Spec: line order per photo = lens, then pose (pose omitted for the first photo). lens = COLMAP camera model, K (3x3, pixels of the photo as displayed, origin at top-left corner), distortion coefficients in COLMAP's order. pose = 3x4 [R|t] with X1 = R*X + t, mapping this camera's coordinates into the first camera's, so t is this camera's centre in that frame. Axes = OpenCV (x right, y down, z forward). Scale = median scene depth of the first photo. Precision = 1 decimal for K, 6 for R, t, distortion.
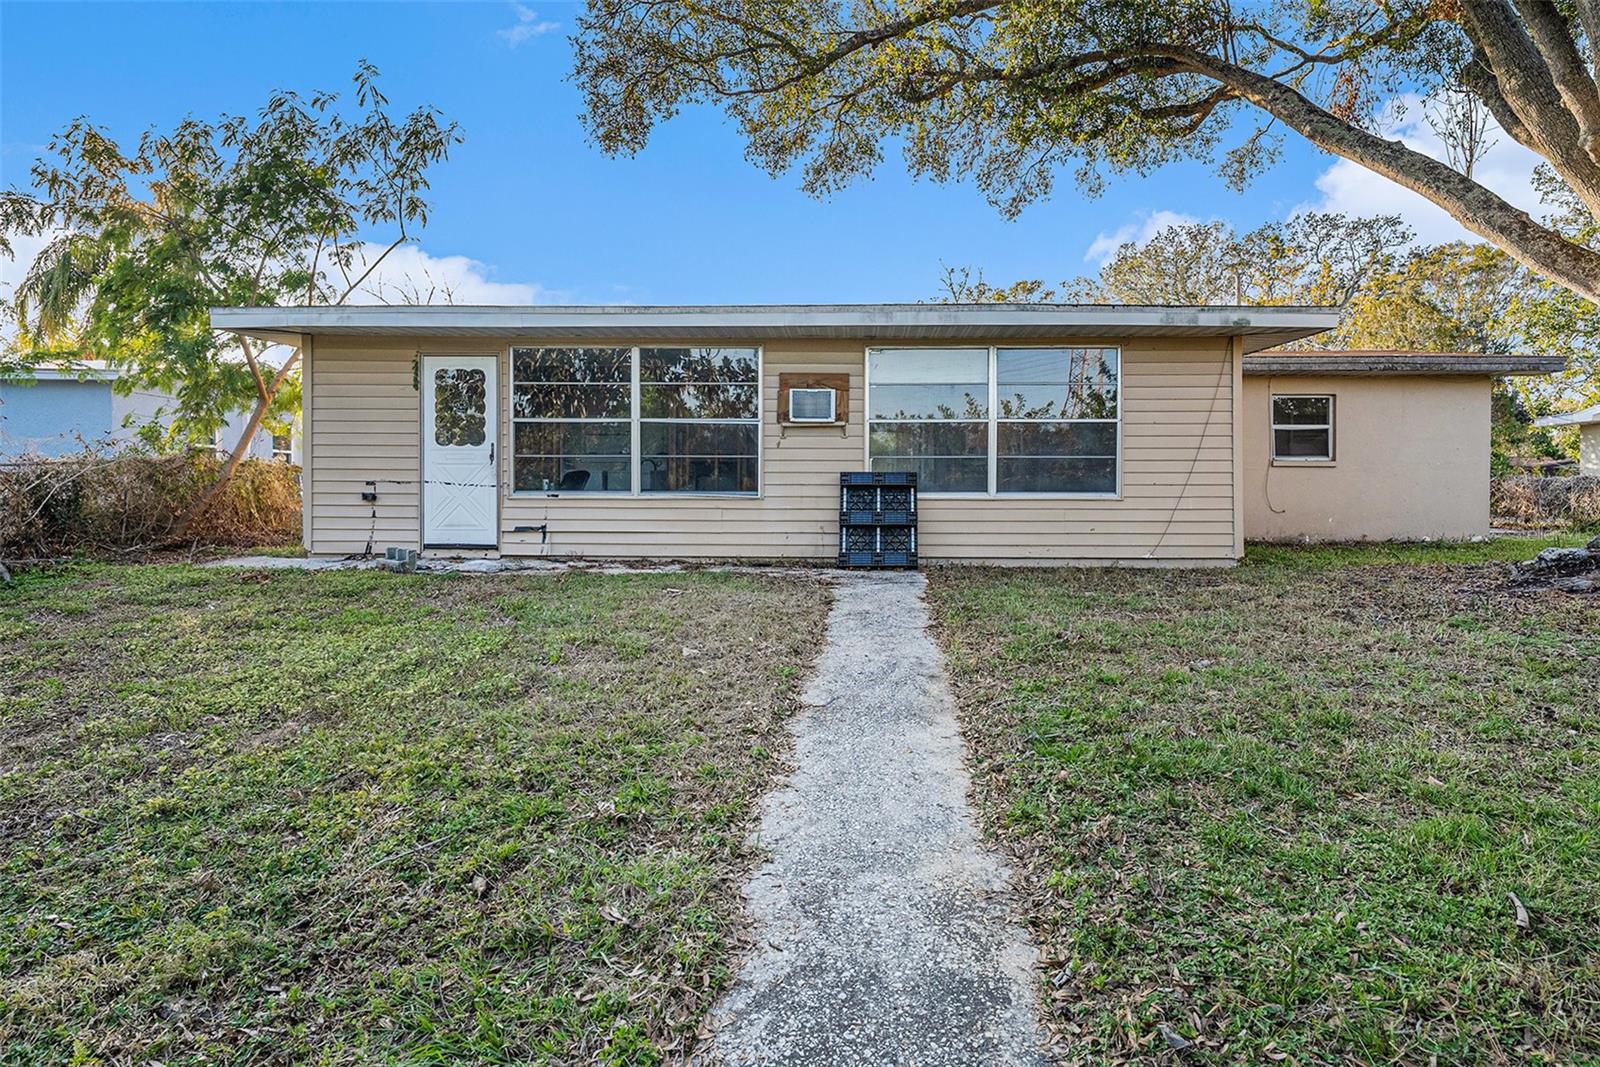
lens RADIAL K [[947.7, 0, 800.6], [0, 947.7, 526.7], [0, 0, 1]] dist [0.015830, 0.002824]
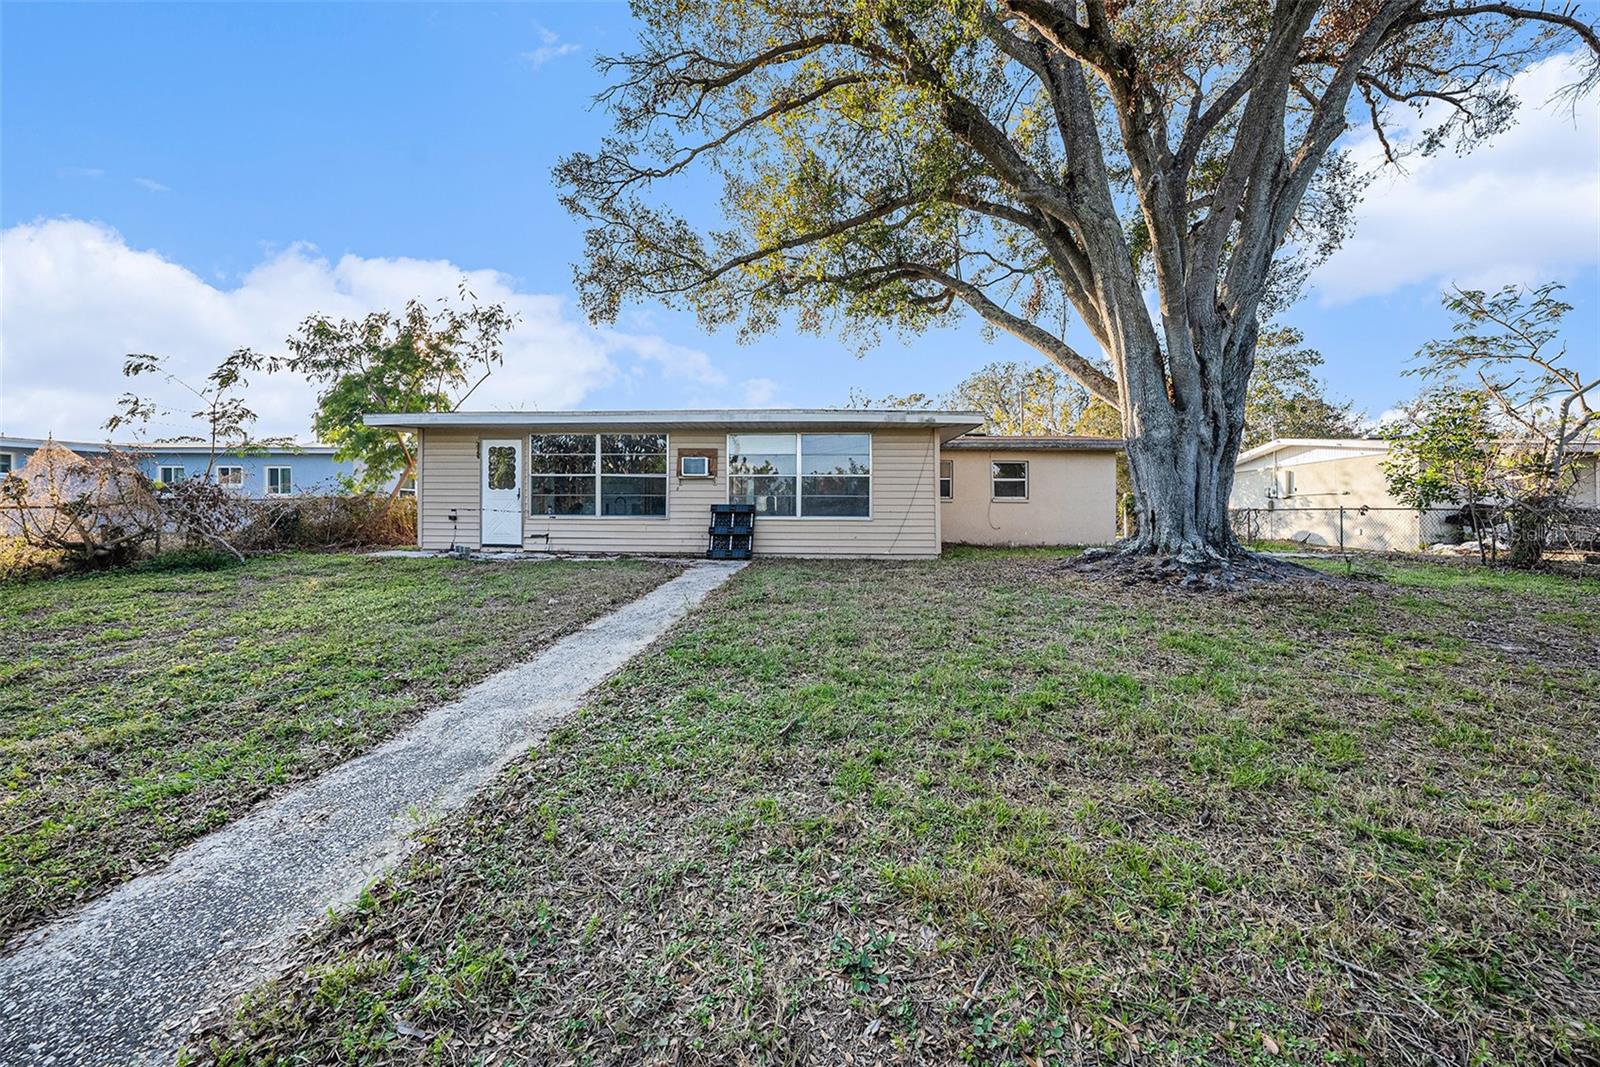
lens RADIAL K [[563.1, 0, 800.9], [0, 563.1, 536.2], [0, 0, 1]] dist [-0.023469, 0.004293]
pose [[0.999810, 0.003896, -0.019073, 0.225587], [-0.003945, 0.999989, -0.002507, 0.003651], [0.019063, 0.002581, 0.999815, -0.043698]]
